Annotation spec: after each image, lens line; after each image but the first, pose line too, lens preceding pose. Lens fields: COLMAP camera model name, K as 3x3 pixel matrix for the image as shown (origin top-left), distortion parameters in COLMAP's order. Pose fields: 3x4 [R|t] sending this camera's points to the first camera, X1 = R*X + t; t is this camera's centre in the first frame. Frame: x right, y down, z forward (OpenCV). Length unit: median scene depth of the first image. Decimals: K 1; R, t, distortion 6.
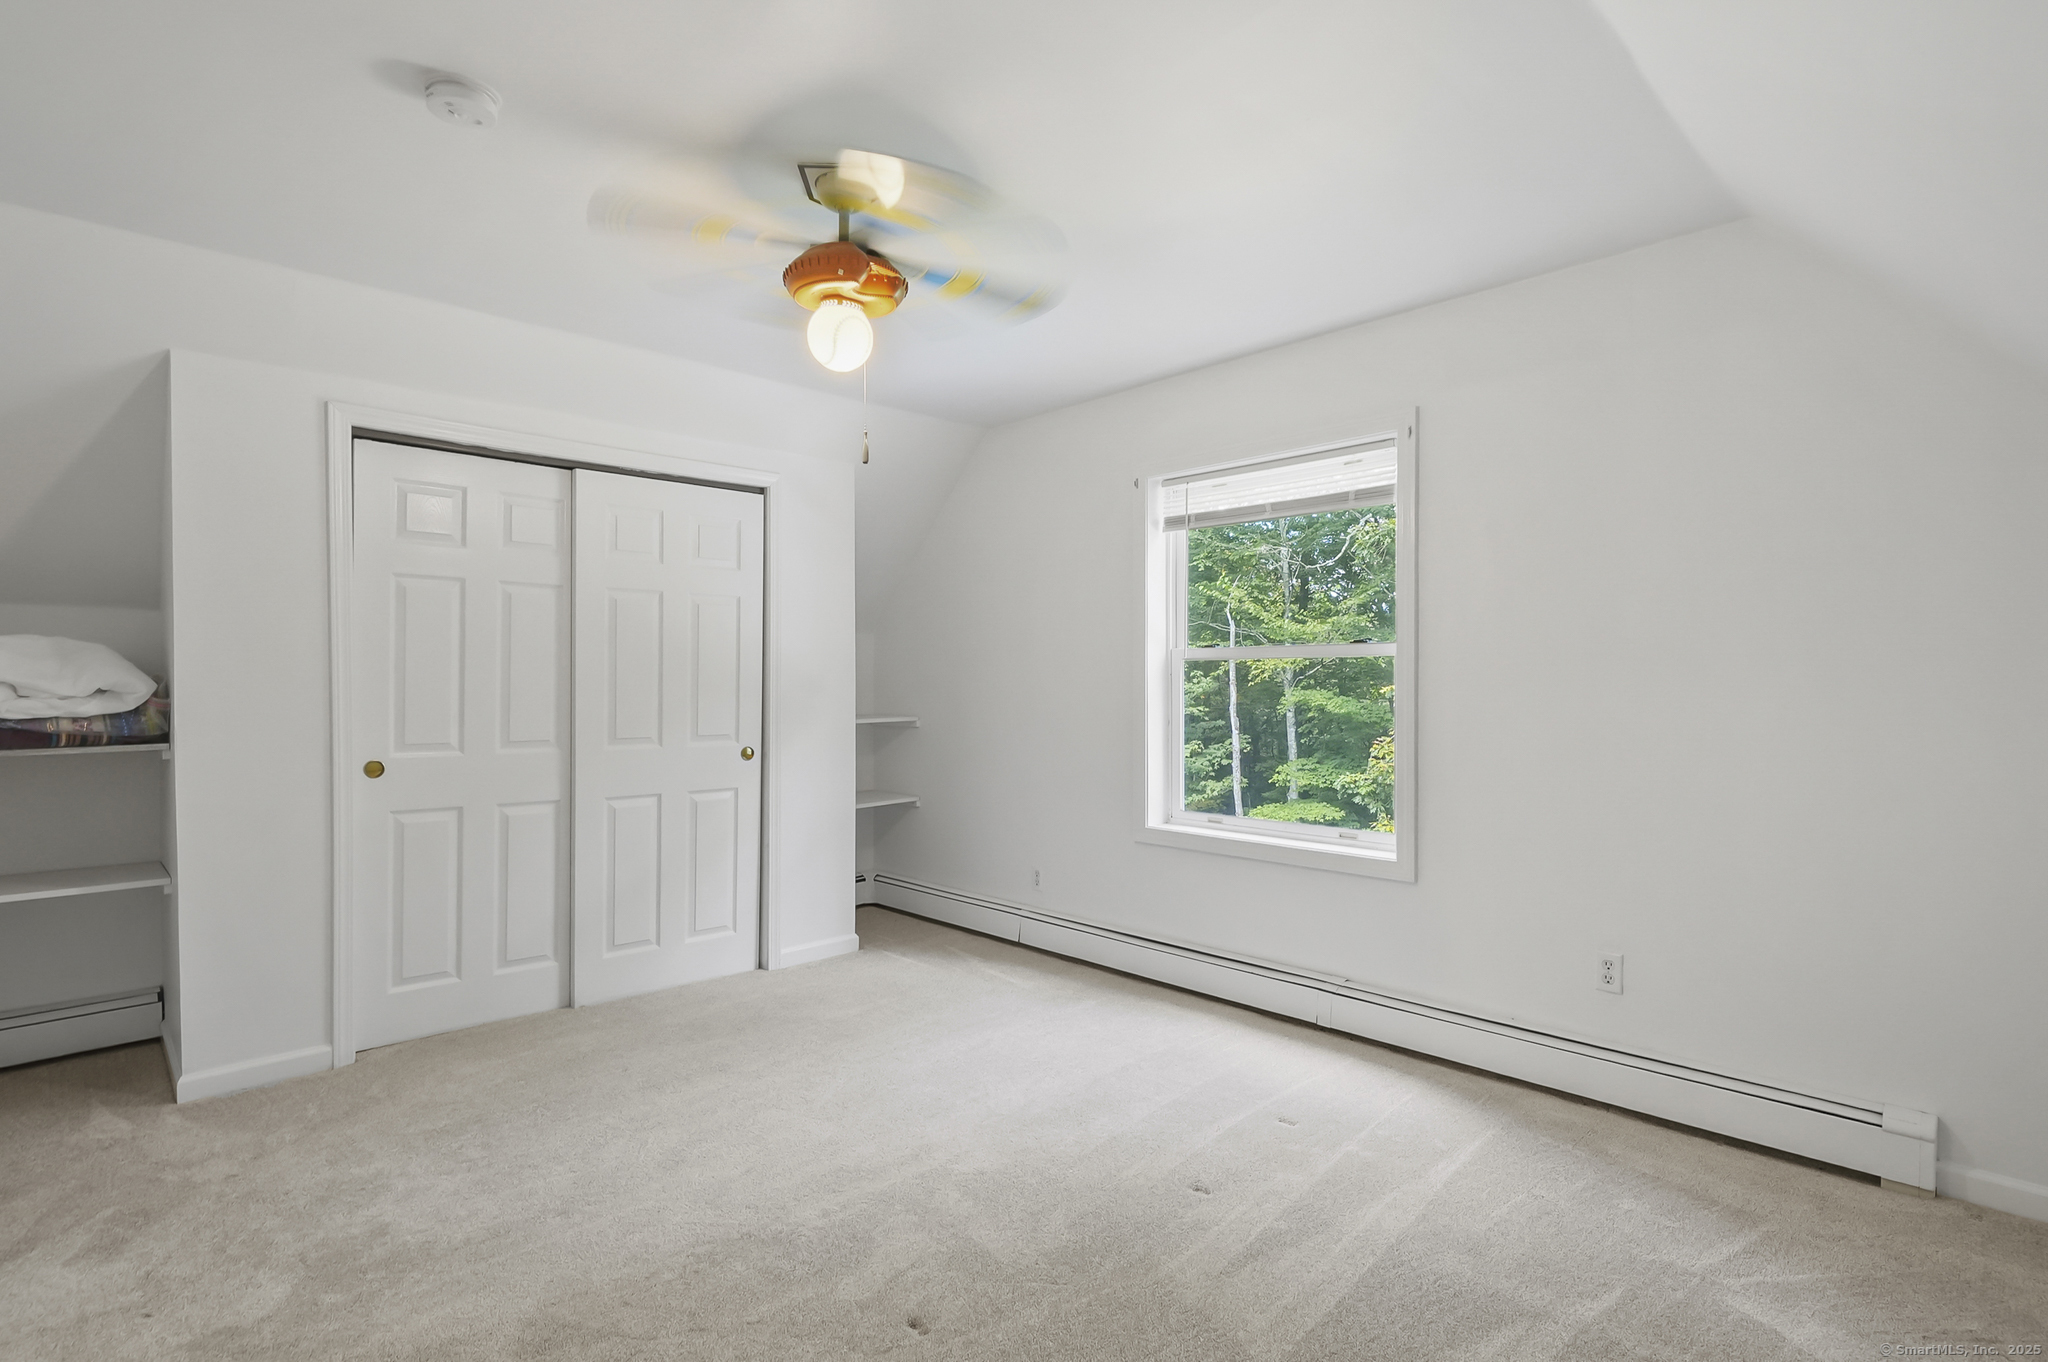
lens RADIAL K [[993.9, 0, 1021.9], [0, 993.9, 679.9], [0, 0, 1]] dist [-0.000133, -0.001413]
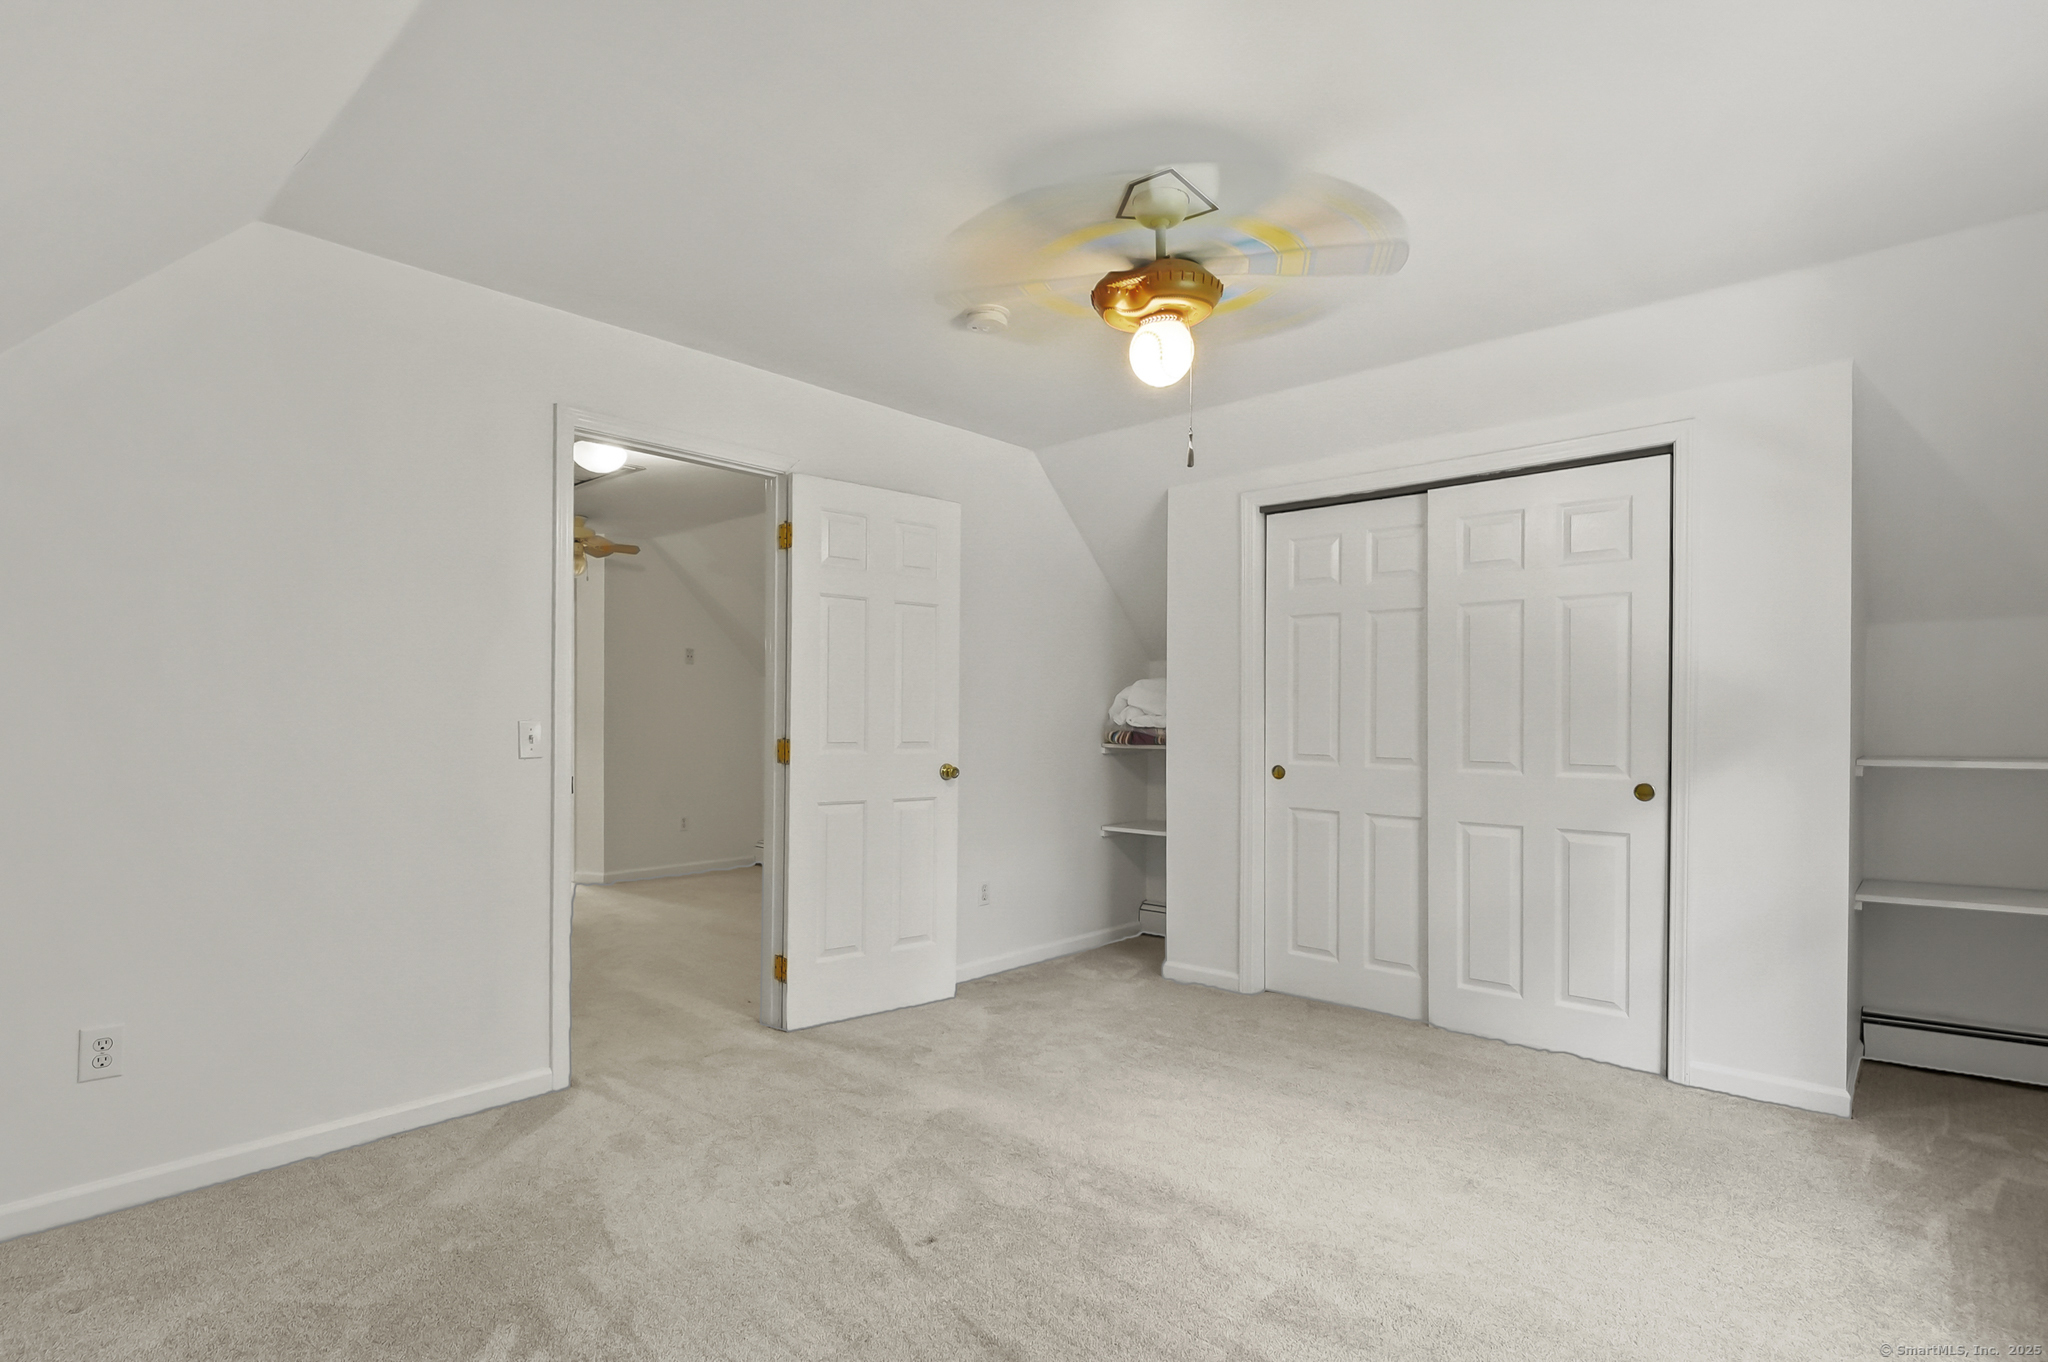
lens RADIAL K [[1021.2, 0, 1020.3], [0, 1021.2, 712.6], [0, 0, 1]] dist [-0.001258, -0.000653]
pose [[0.075844, 0.000123, -0.997120, 0.551542], [0.004560, 0.999989, 0.000470, 0.010455], [0.997109, -0.004583, 0.075843, 0.508989]]
